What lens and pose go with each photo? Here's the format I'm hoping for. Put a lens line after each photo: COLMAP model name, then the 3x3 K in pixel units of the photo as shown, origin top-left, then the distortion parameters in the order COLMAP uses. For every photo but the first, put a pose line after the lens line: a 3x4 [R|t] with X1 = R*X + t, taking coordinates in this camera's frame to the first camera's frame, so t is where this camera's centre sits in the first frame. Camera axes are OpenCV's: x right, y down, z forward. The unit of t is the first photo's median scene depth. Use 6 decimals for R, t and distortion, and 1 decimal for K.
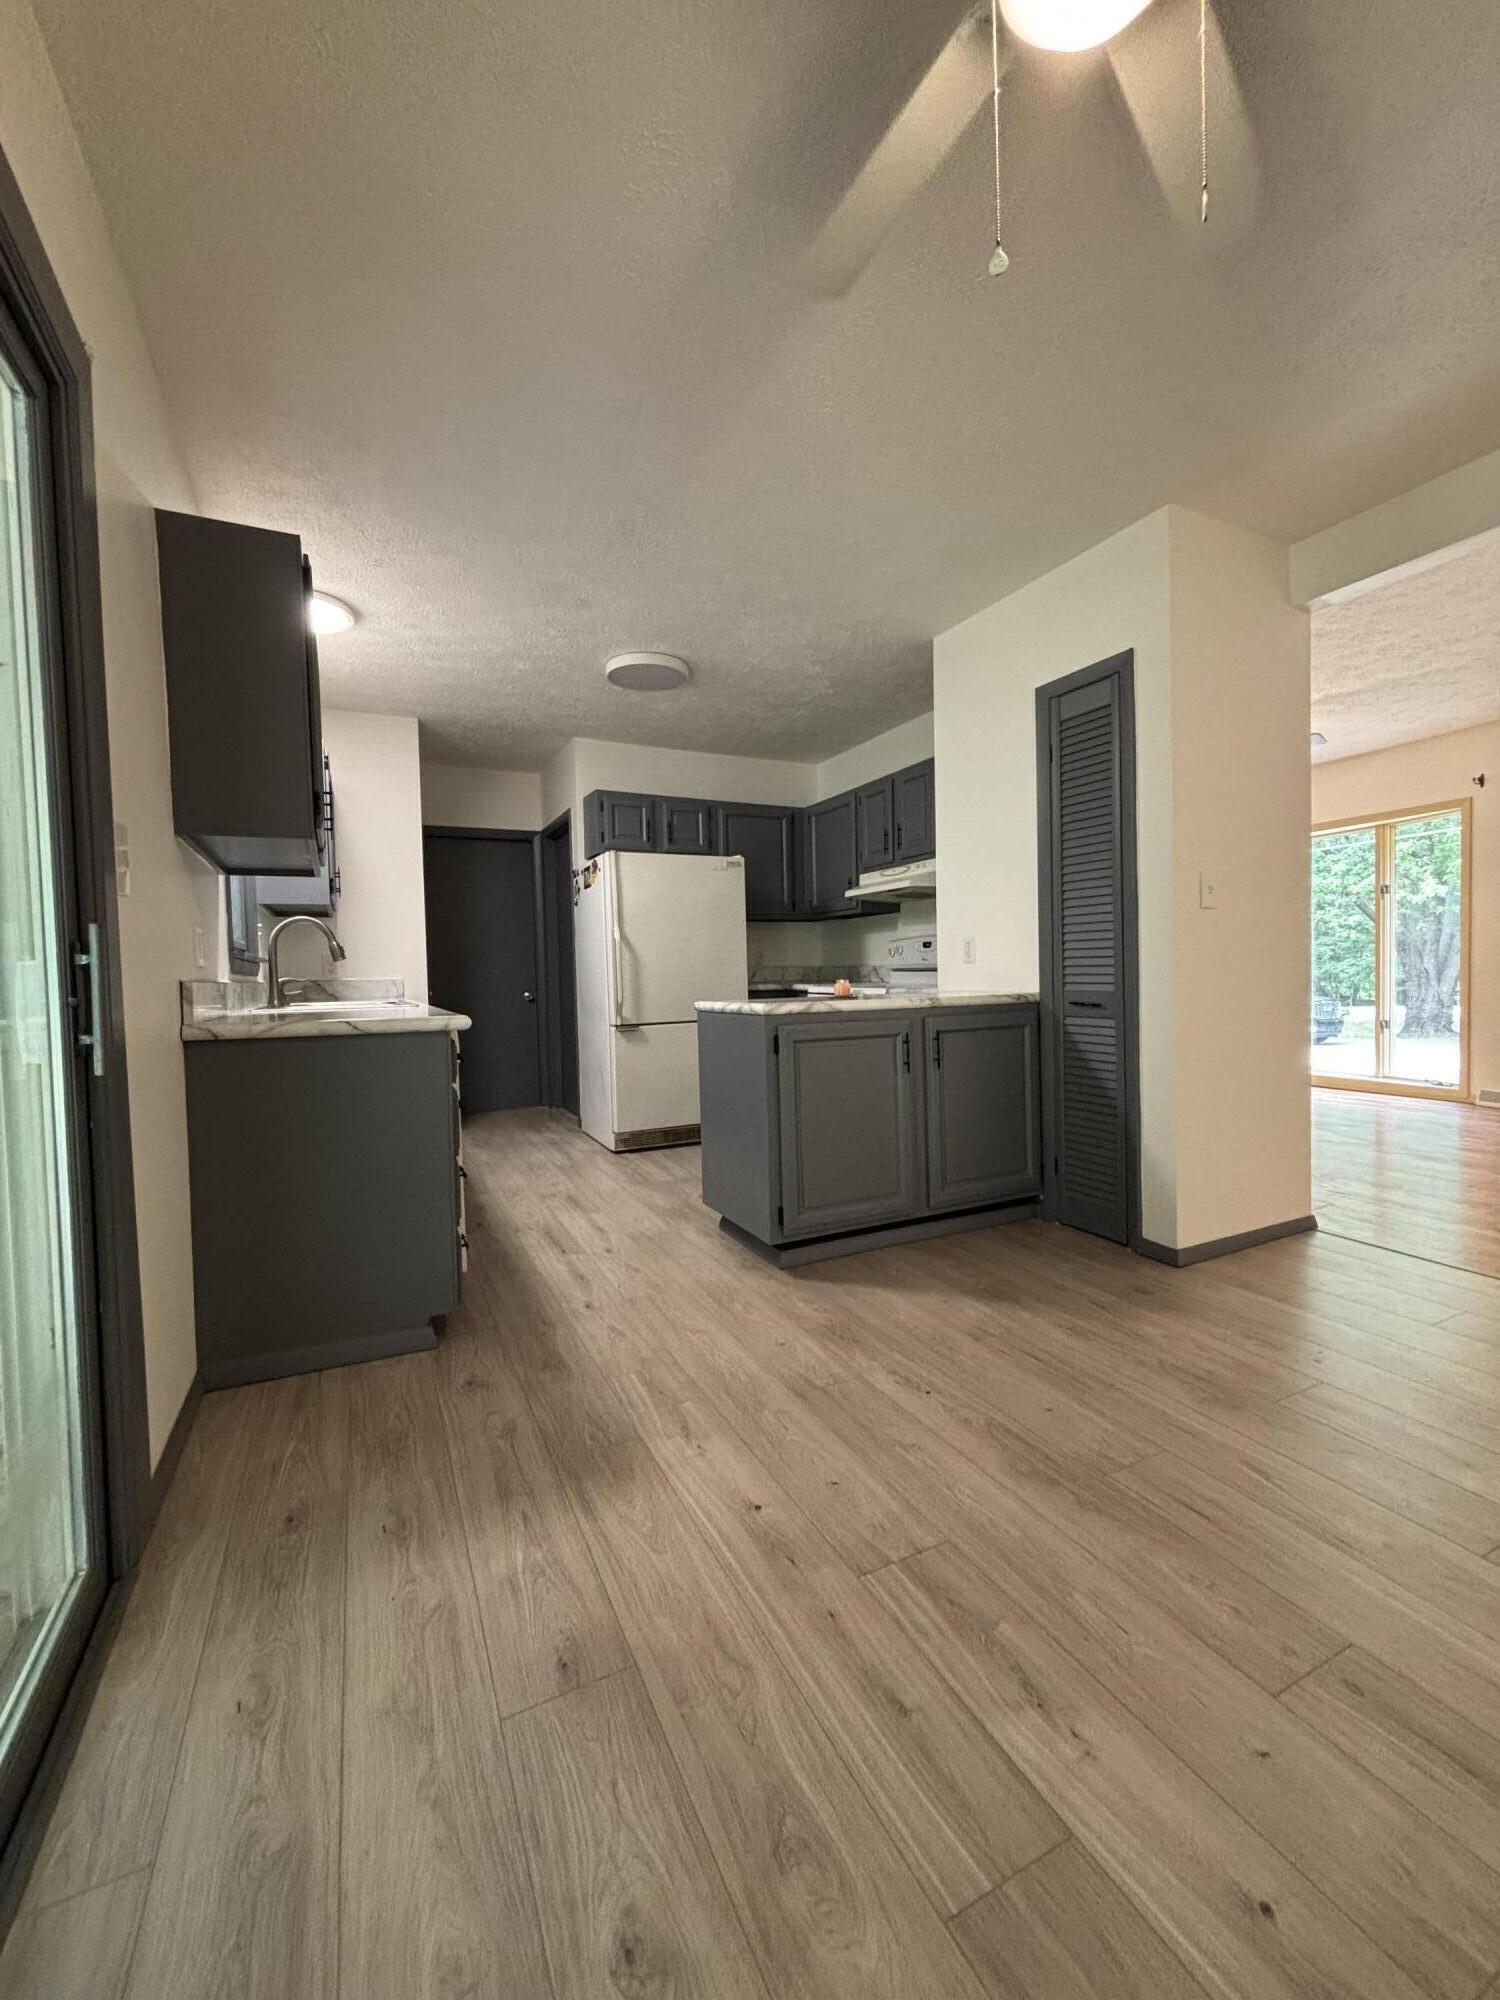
lens RADIAL K [[807.2, 0, 750.4], [0, 807.2, 995.0], [0, 0, 1]] dist [0.000076, 0.000580]
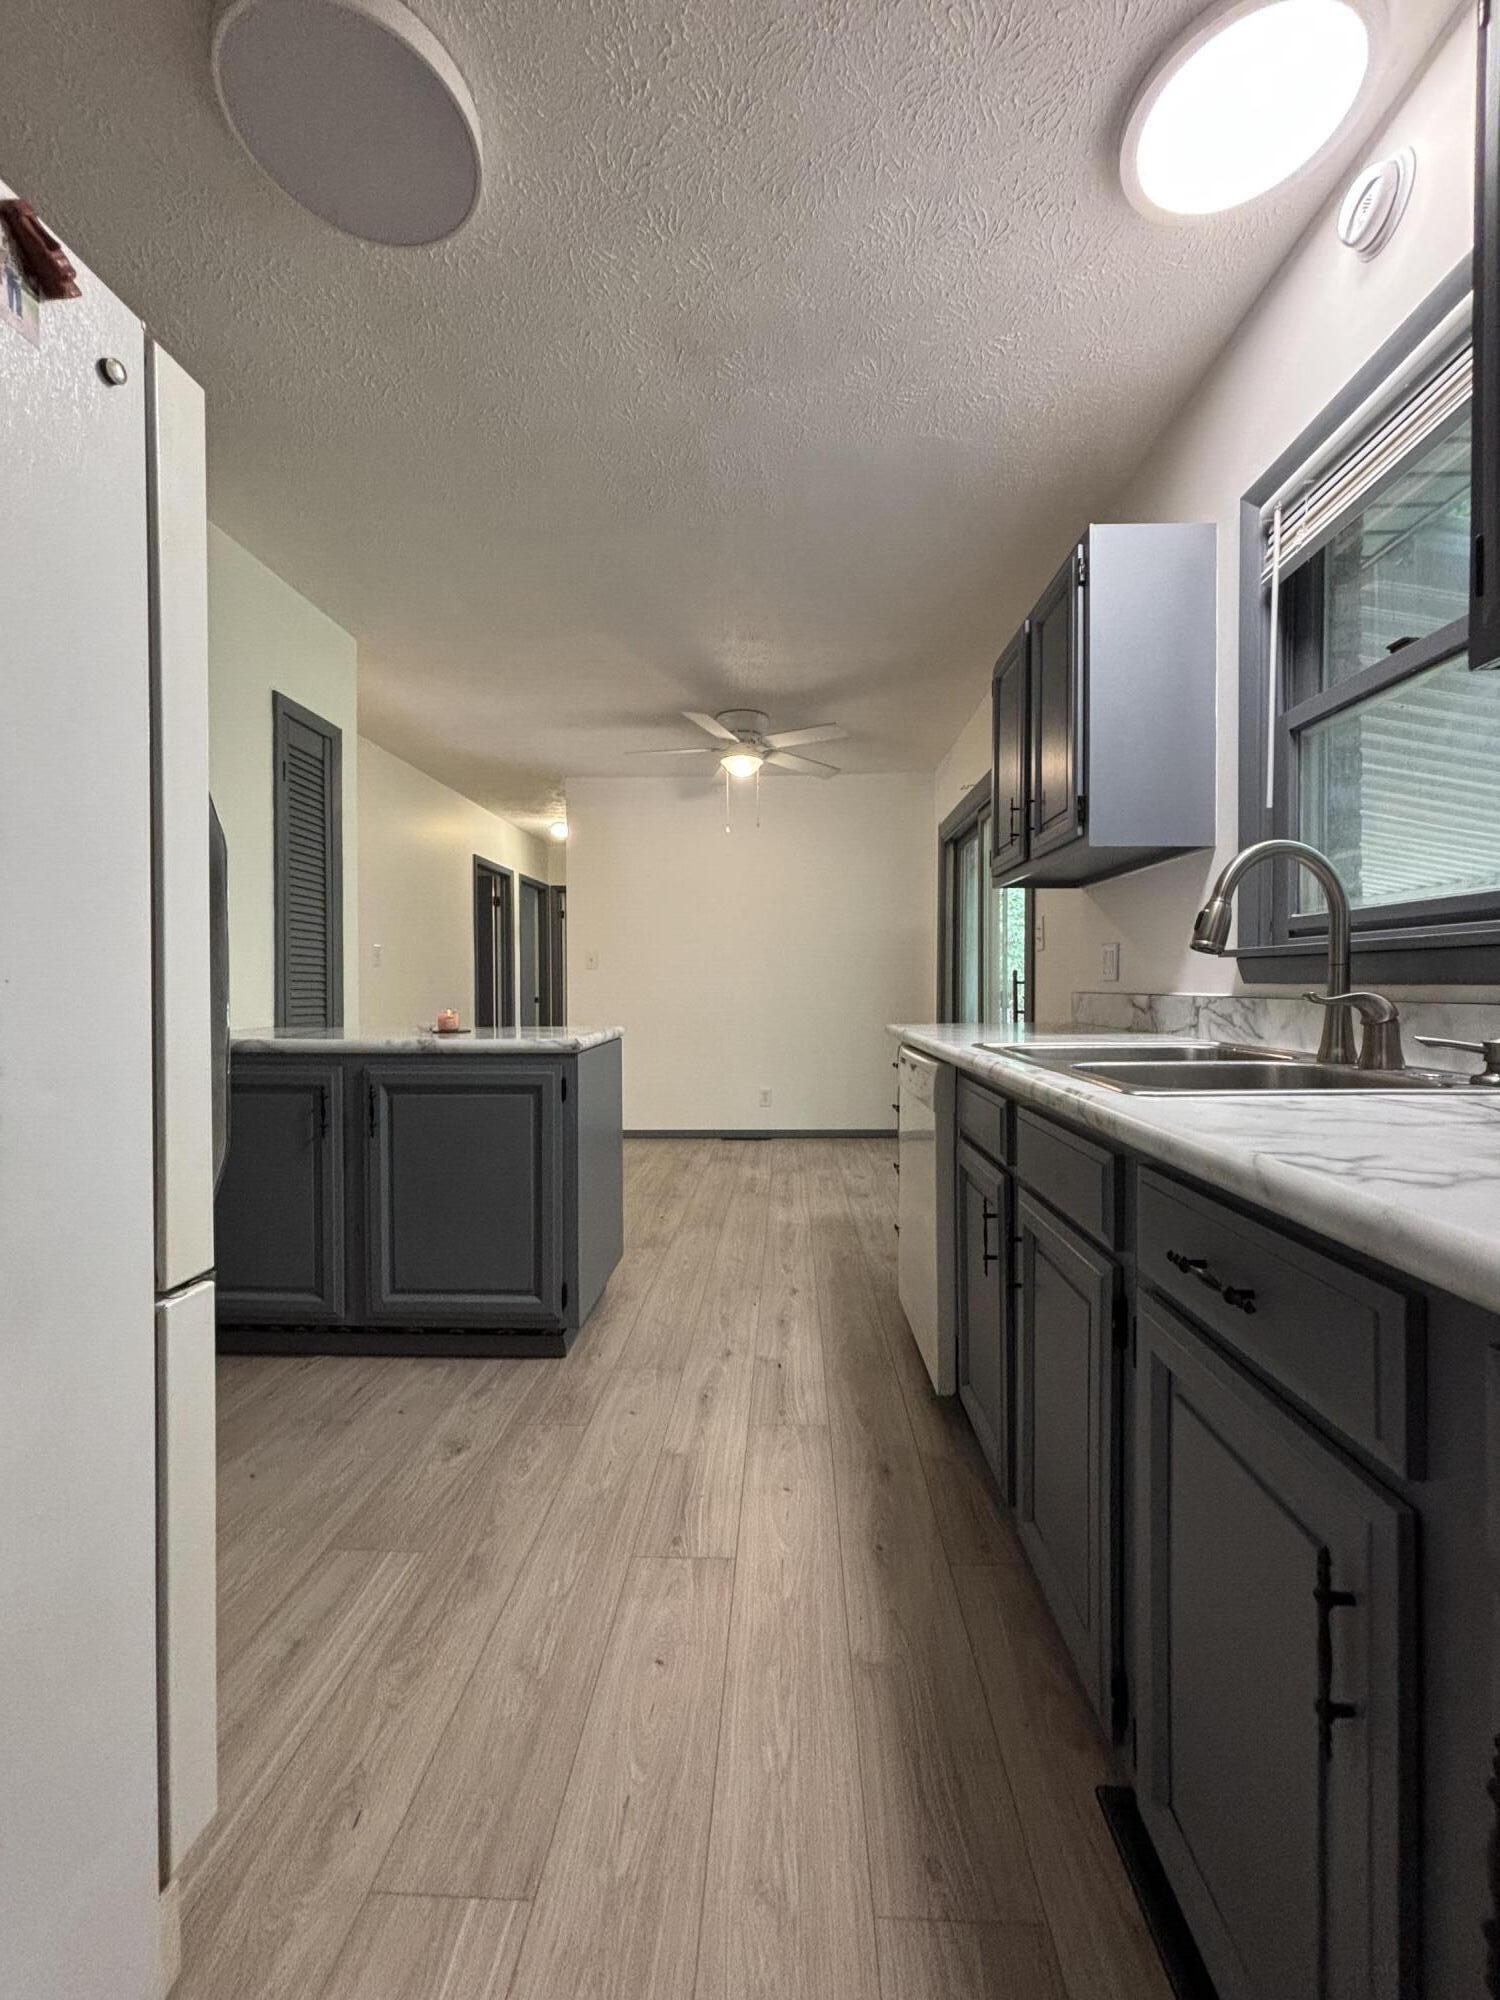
lens RADIAL K [[807.2, 0, 757.8], [0, 807.2, 992.5], [0, 0, 1]] dist [0.000076, 0.000580]
pose [[-0.882778, 0.022007, 0.469274, -0.613168], [0.037181, 0.999042, 0.023092, -0.049593], [-0.468316, 0.037833, -0.882750, 1.773498]]
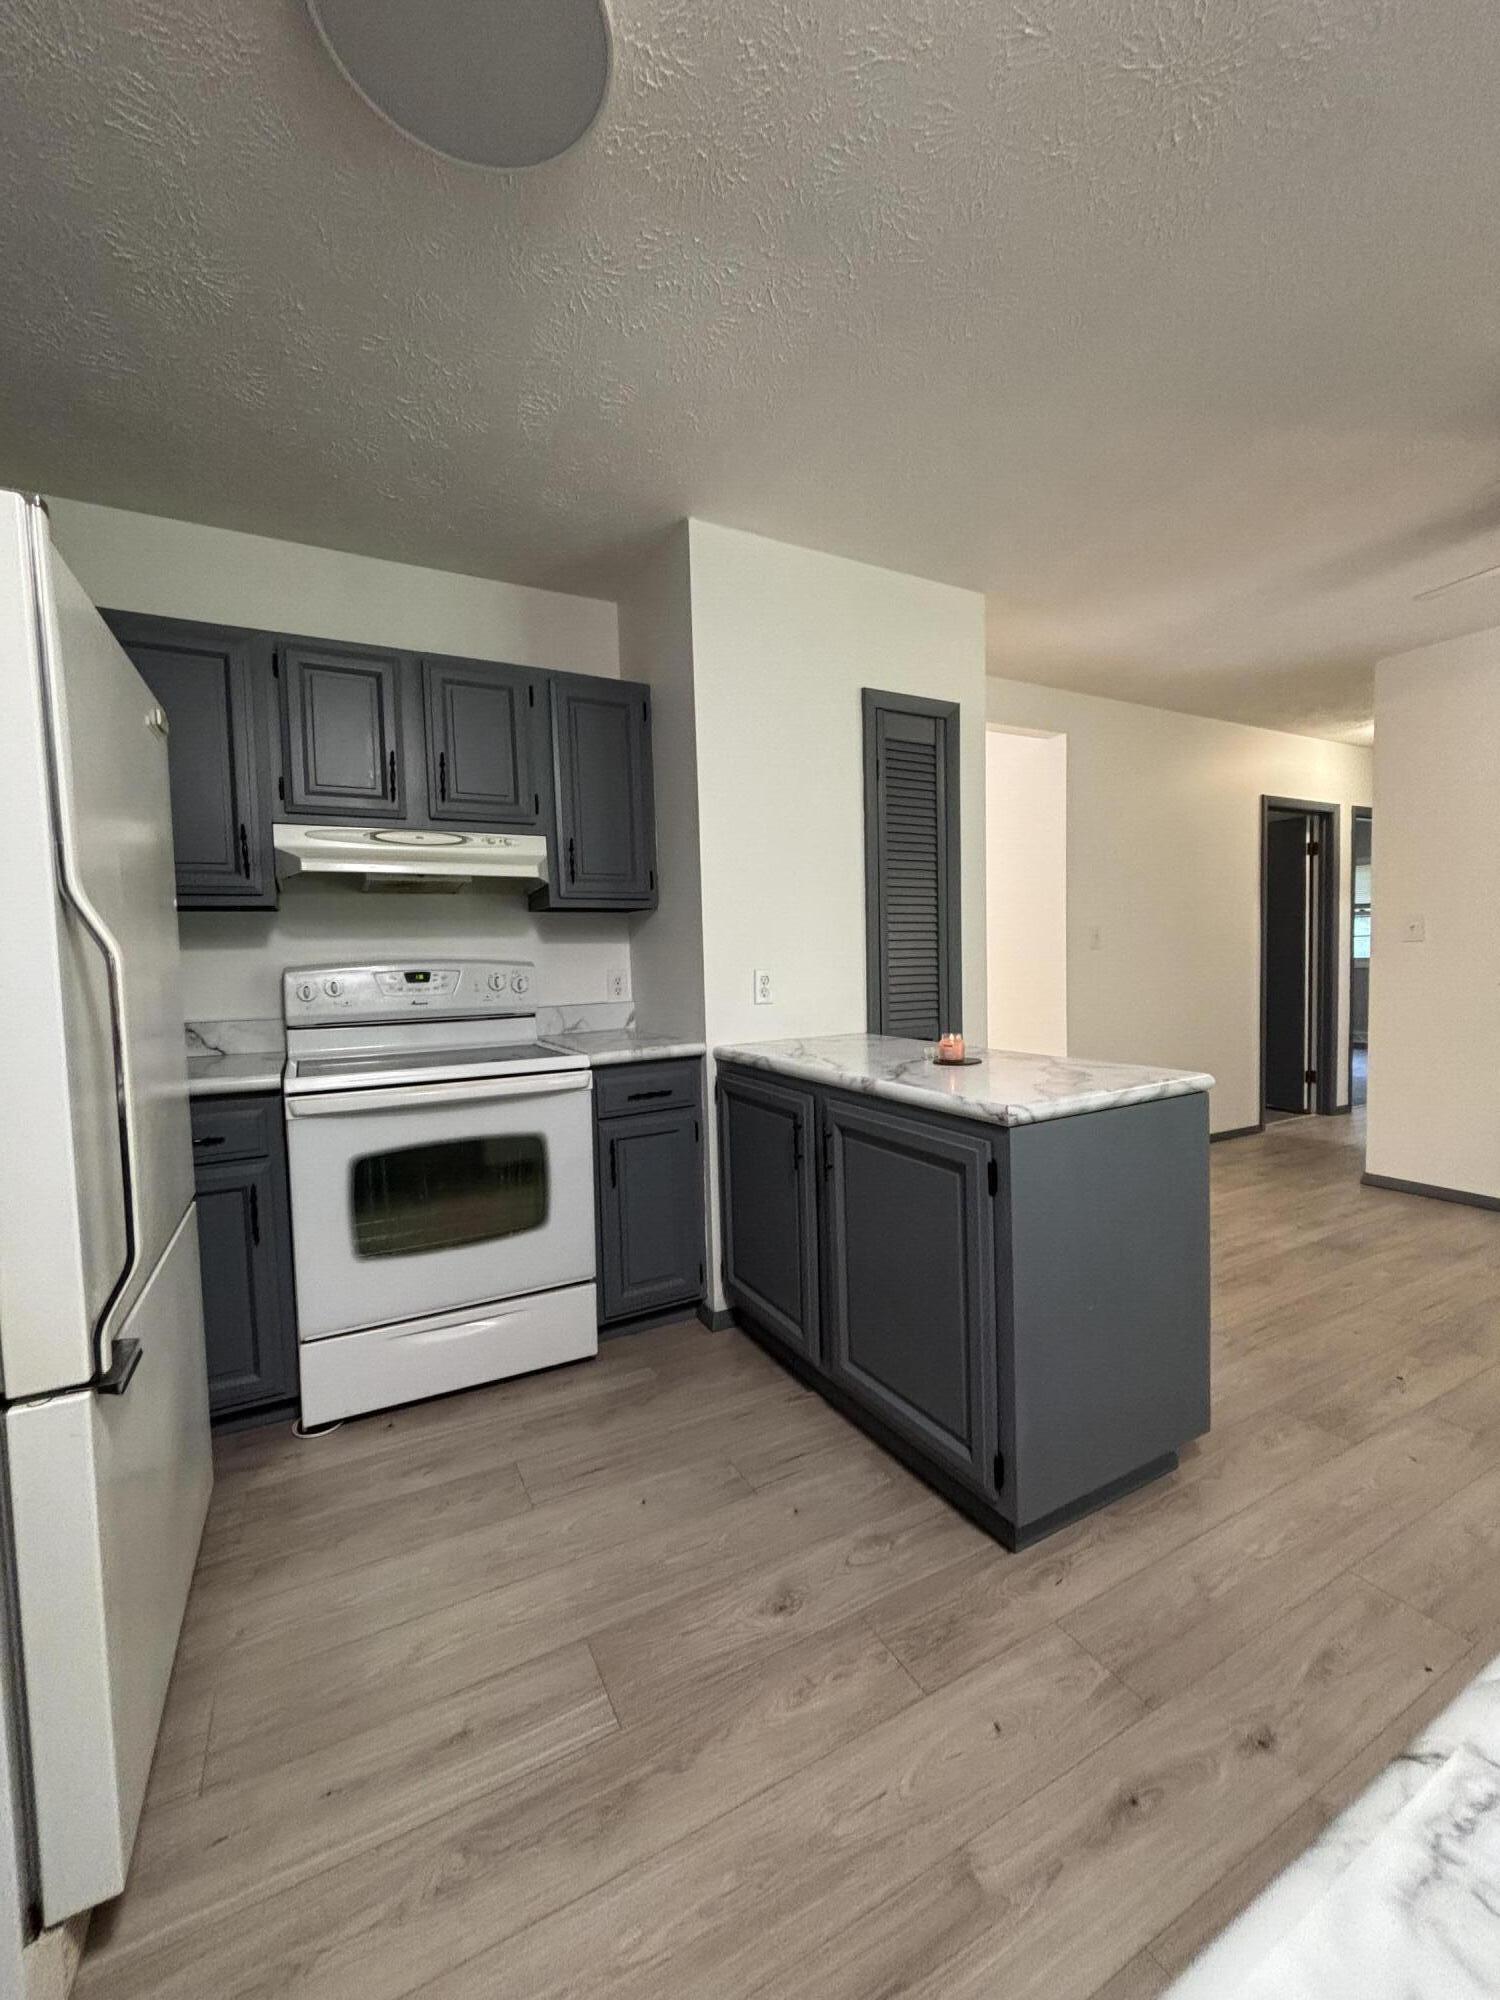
lens RADIAL K [[807.2, 0, 756.7], [0, 807.2, 997.2], [0, 0, 1]] dist [0.000076, 0.000580]
pose [[-0.043517, -0.027442, 0.998676, -0.598836], [0.056926, 0.997931, 0.029902, -0.088295], [-0.997430, 0.058152, -0.041864, 1.335984]]
